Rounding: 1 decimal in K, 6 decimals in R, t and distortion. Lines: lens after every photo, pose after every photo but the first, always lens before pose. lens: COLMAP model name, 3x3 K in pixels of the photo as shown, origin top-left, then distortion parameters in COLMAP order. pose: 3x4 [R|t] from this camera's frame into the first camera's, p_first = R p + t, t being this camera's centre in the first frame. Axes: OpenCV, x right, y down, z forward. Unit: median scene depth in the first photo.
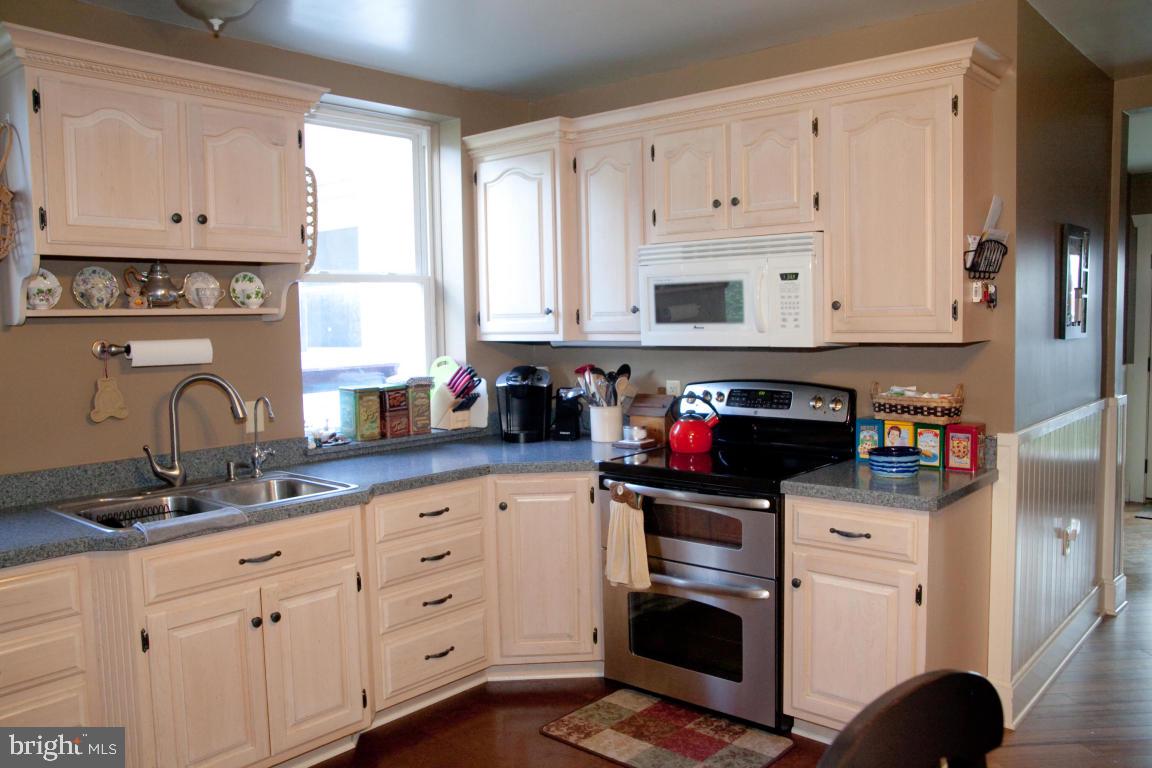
lens RADIAL K [[909.1, 0, 576.0], [0, 909.1, 384.0], [0, 0, 1]] dist [-0.136639, 0.137505]
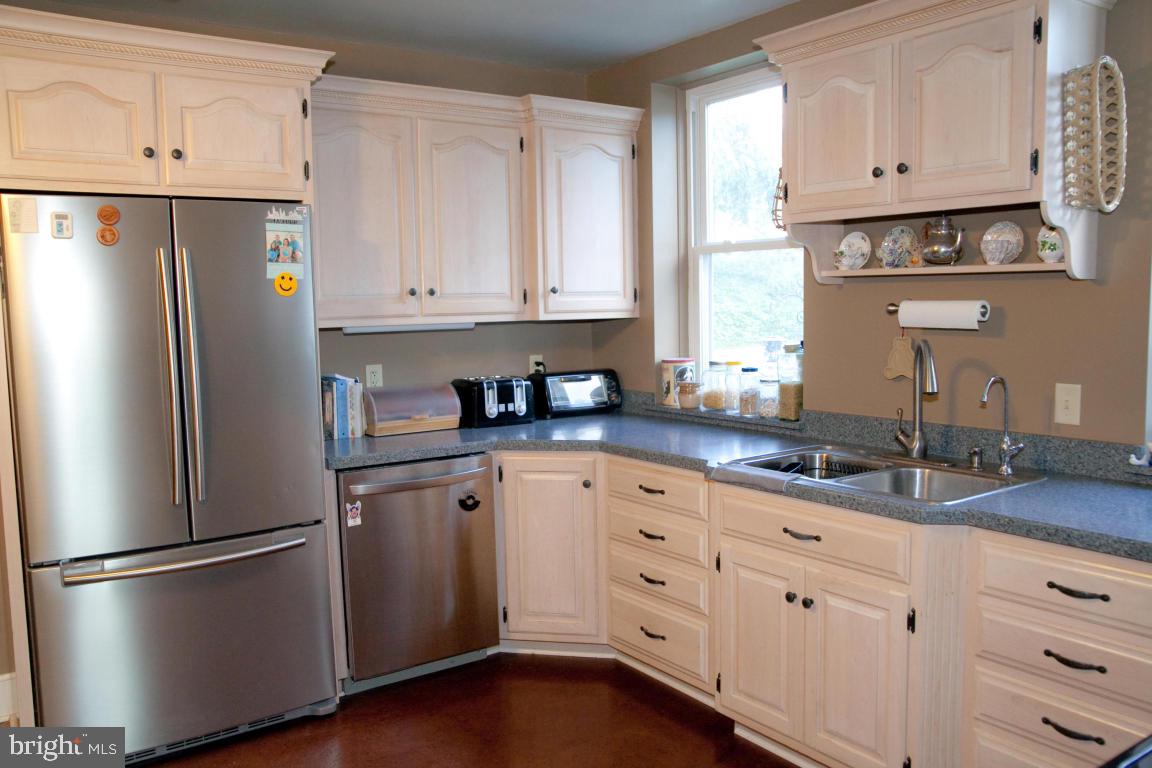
lens RADIAL K [[909.1, 0, 576.0], [0, 909.1, 384.0], [0, 0, 1]] dist [-0.136639, 0.137505]
pose [[-0.224177, 0.107485, -0.968603, 0.543866], [-0.061081, 0.990396, 0.124040, -0.058002], [0.972632, 0.086970, -0.215458, 0.874941]]
